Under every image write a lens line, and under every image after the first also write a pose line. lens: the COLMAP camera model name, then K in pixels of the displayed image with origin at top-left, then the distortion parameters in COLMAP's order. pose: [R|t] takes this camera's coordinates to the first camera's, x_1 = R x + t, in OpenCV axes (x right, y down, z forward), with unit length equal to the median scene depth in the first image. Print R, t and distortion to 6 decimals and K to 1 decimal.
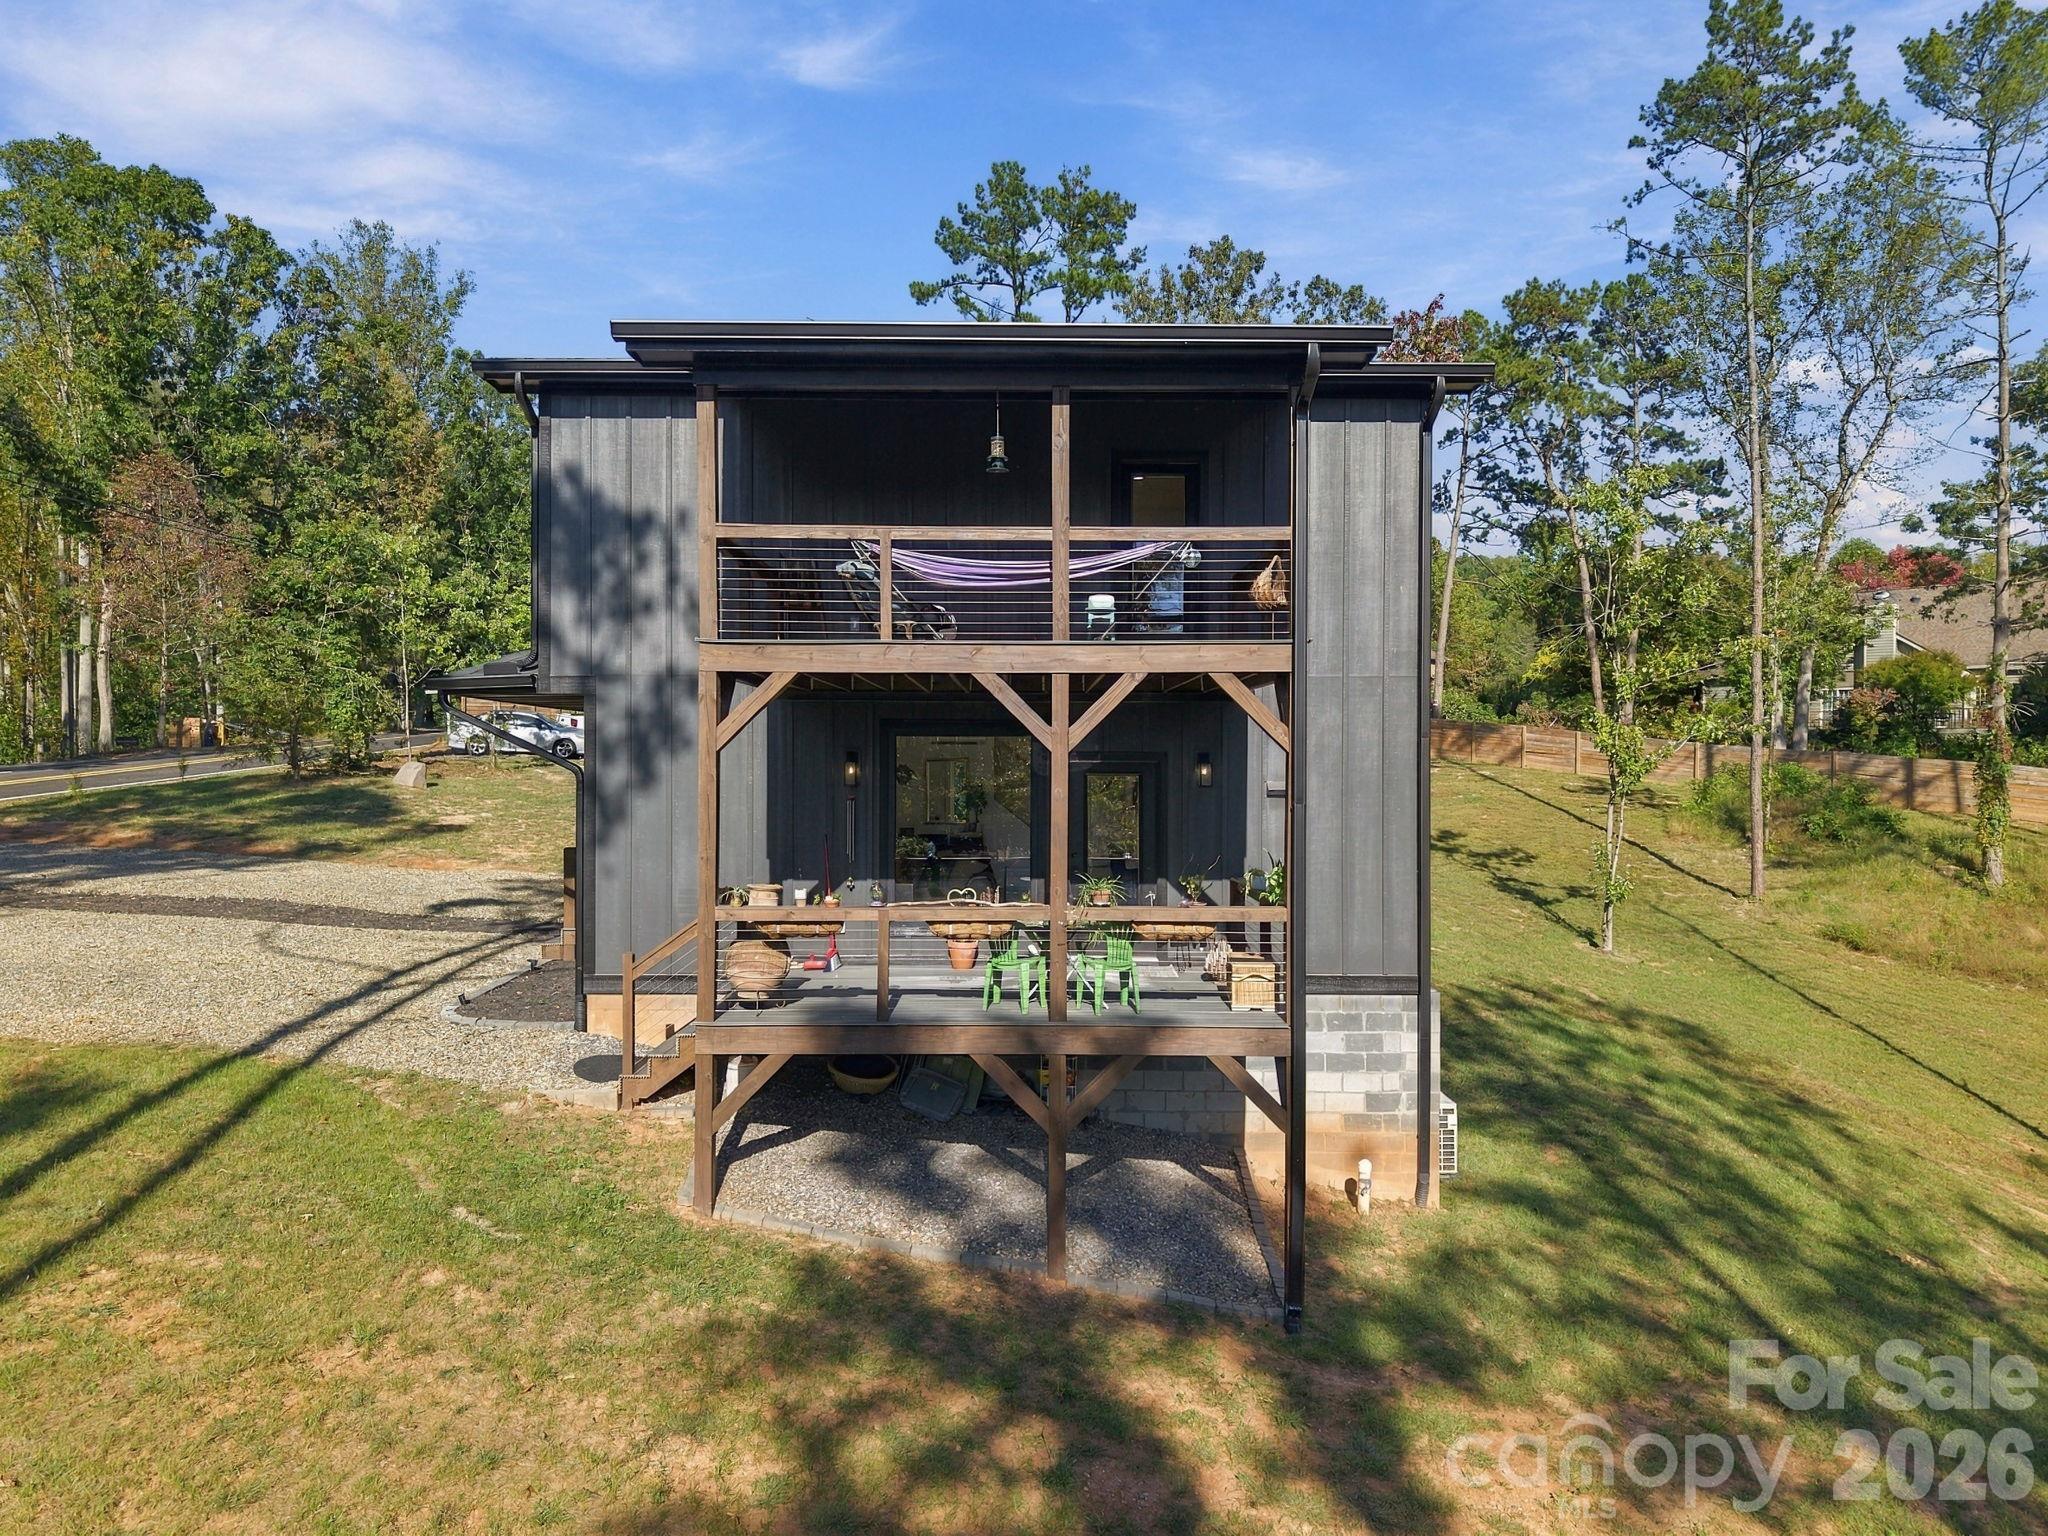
lens RADIAL K [[1338.8, 0, 1024.0], [0, 1338.8, 768.0], [0, 0, 1]] dist [0.021683, -0.000845]
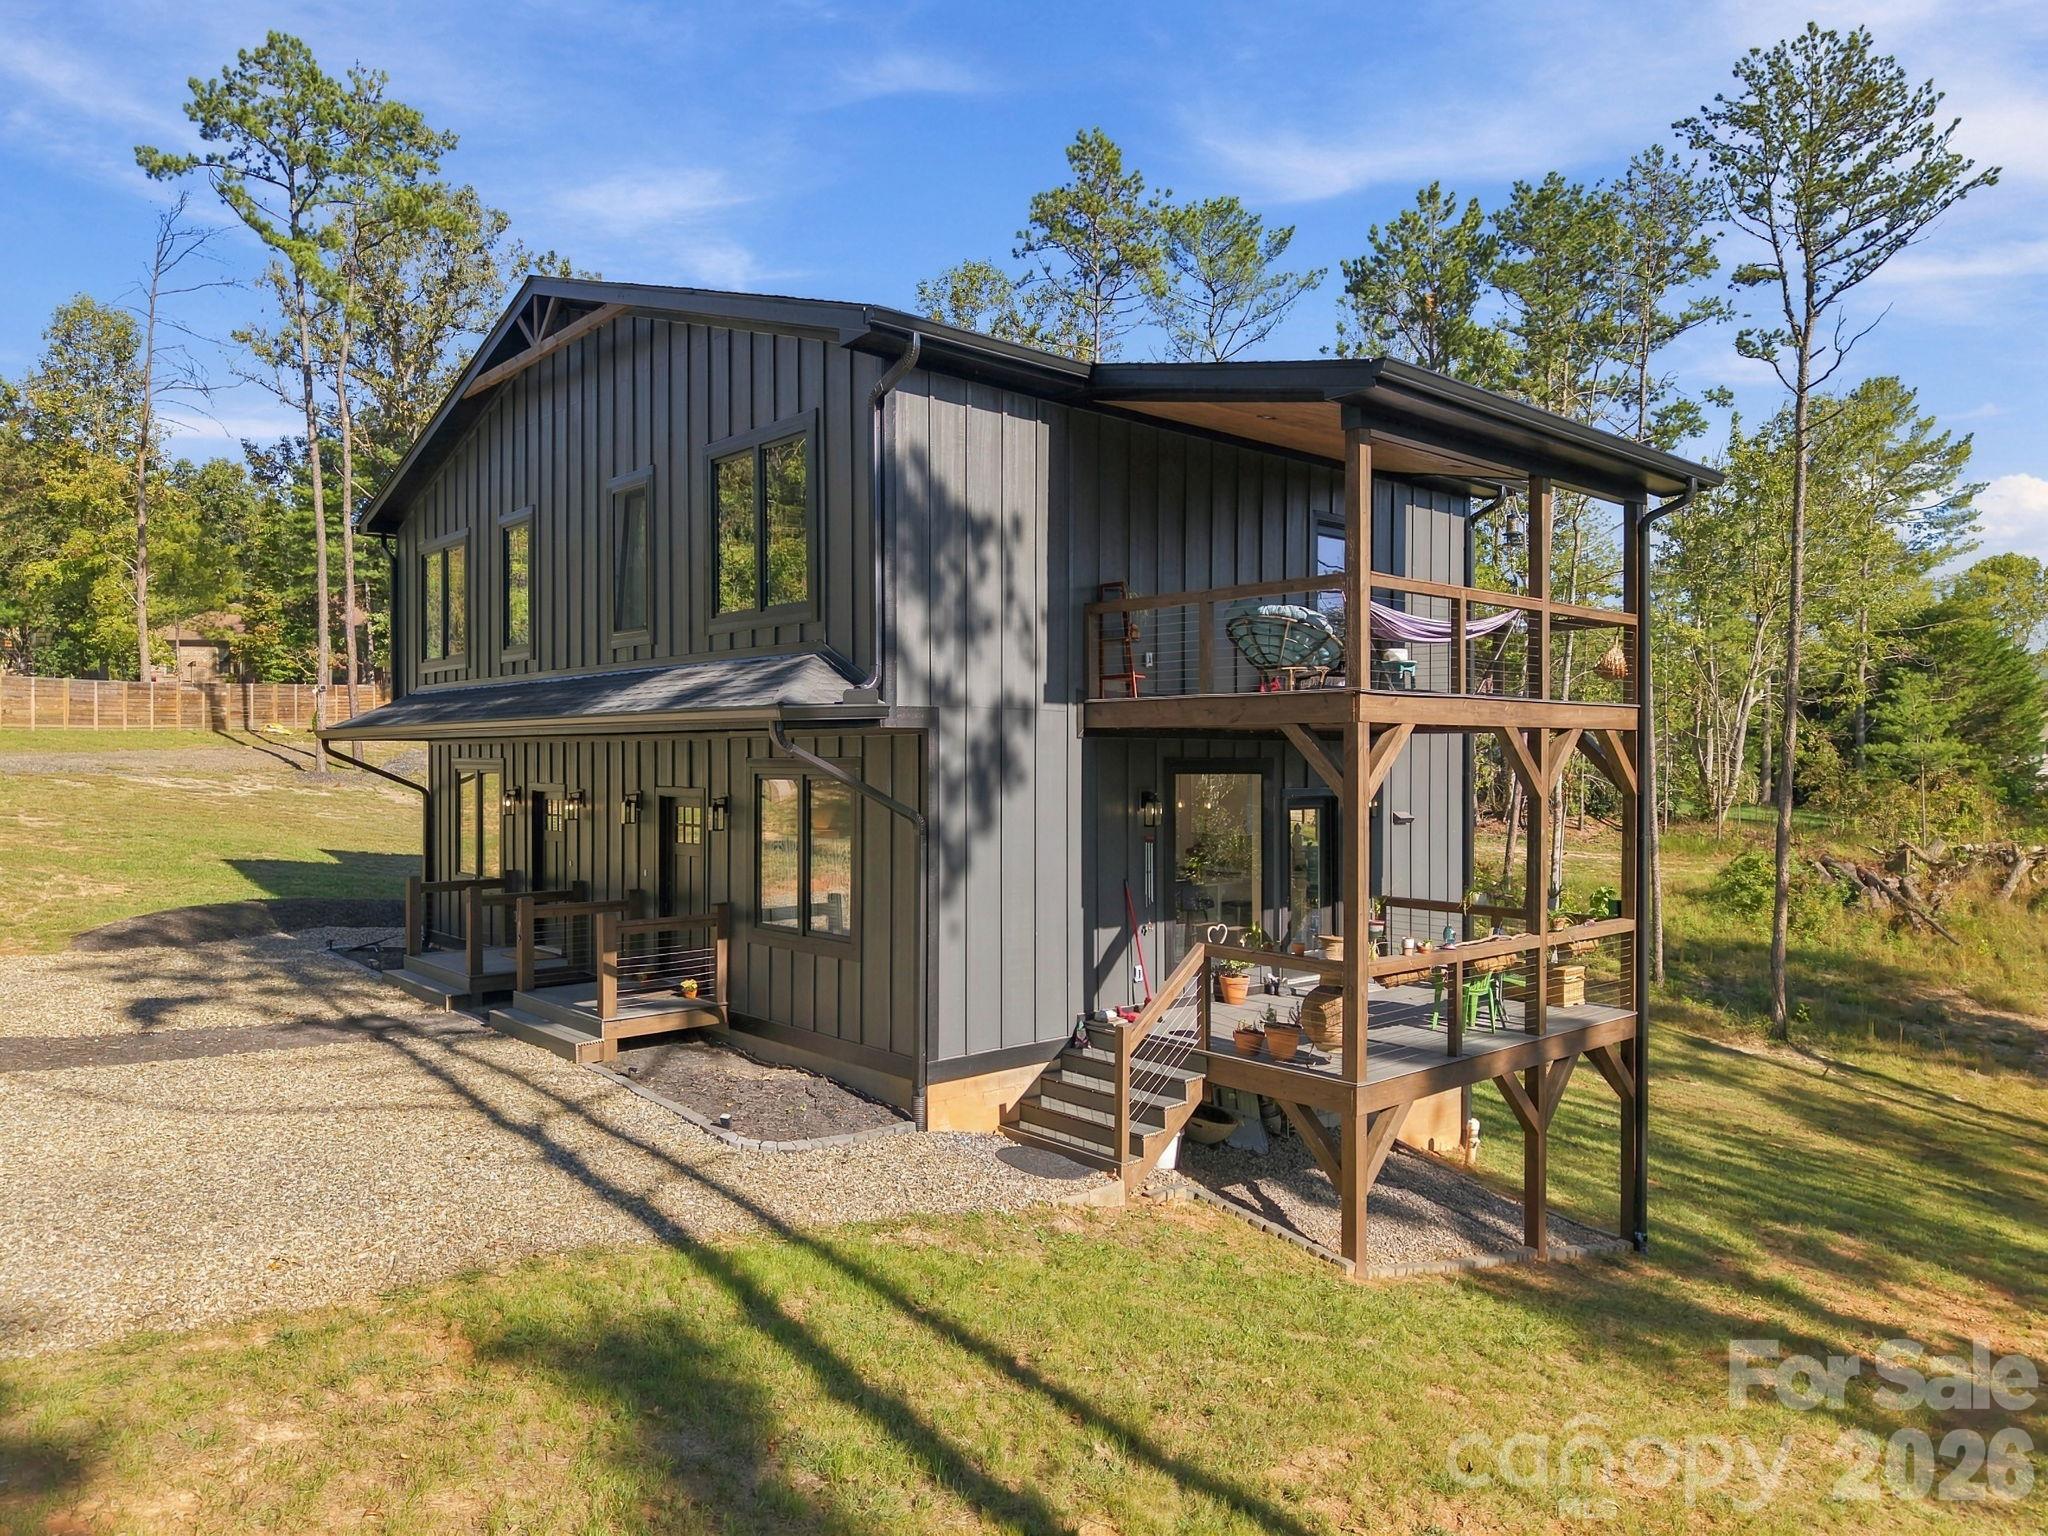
lens RADIAL K [[1383.2, 0, 1036.5], [0, 1383.2, 770.8], [0, 0, 1]] dist [-0.001540, -0.003902]
pose [[0.757329, -0.000500, 0.653033, -0.842068], [0.001508, 0.999998, -0.000984, -0.023913], [-0.653031, 0.001730, 0.757329, 0.300145]]
